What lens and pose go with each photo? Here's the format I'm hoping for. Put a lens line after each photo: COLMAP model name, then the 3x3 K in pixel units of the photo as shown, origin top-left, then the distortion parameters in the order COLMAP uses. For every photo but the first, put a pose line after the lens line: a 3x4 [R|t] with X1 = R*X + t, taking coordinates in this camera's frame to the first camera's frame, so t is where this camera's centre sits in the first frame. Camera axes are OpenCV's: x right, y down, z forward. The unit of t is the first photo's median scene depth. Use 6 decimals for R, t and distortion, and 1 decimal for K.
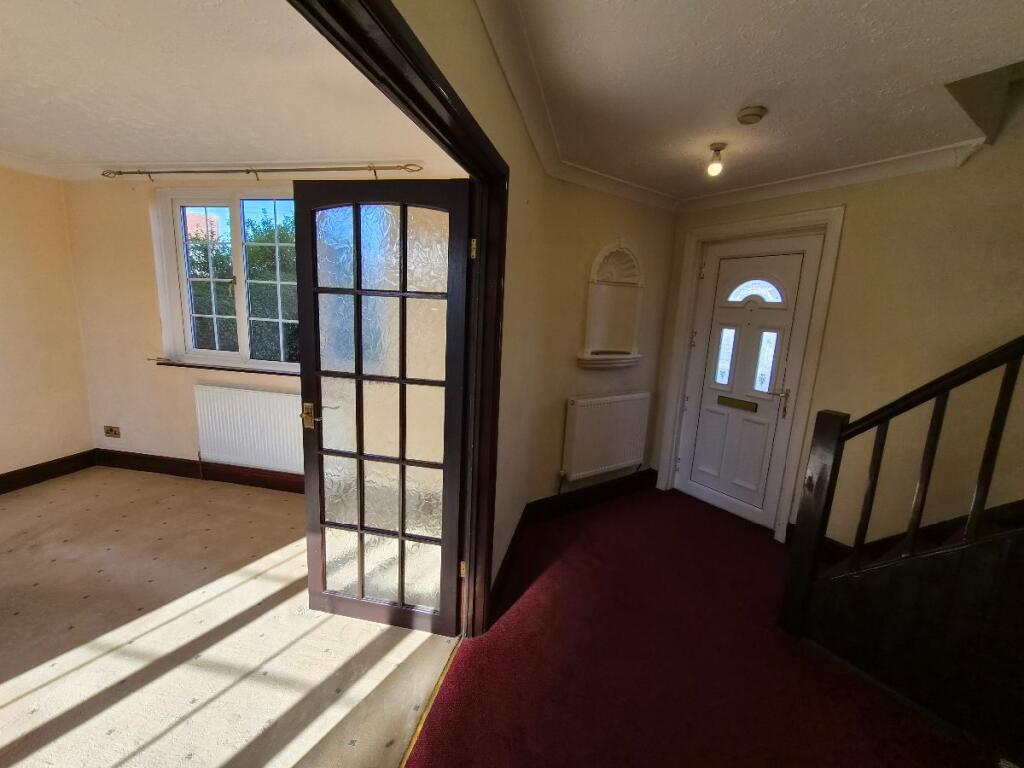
lens RADIAL K [[427.8, 0, 514.6], [0, 427.8, 385.3], [0, 0, 1]] dist [-0.000893, 0.000476]
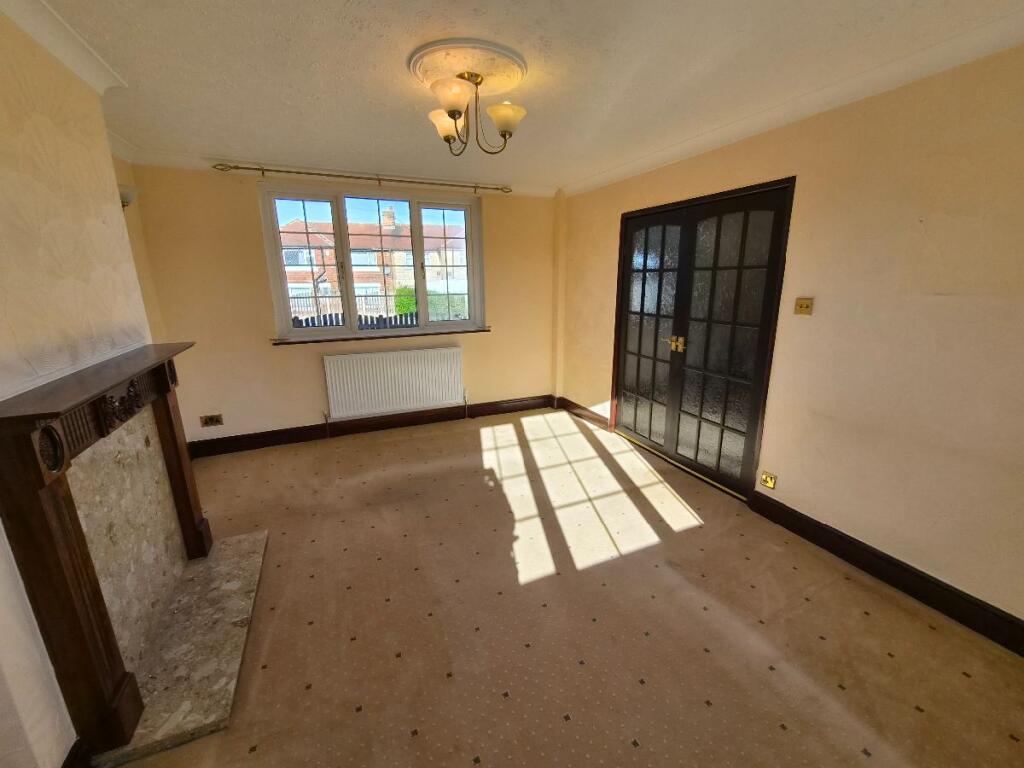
lens RADIAL K [[427.8, 0, 514.6], [0, 427.8, 385.3], [0, 0, 1]] dist [-0.000893, 0.000476]
pose [[0.803225, -0.196318, 0.562395, -0.319792], [0.149726, 0.980358, 0.128376, 0.001290], [-0.576551, -0.018909, 0.816842, -0.085270]]
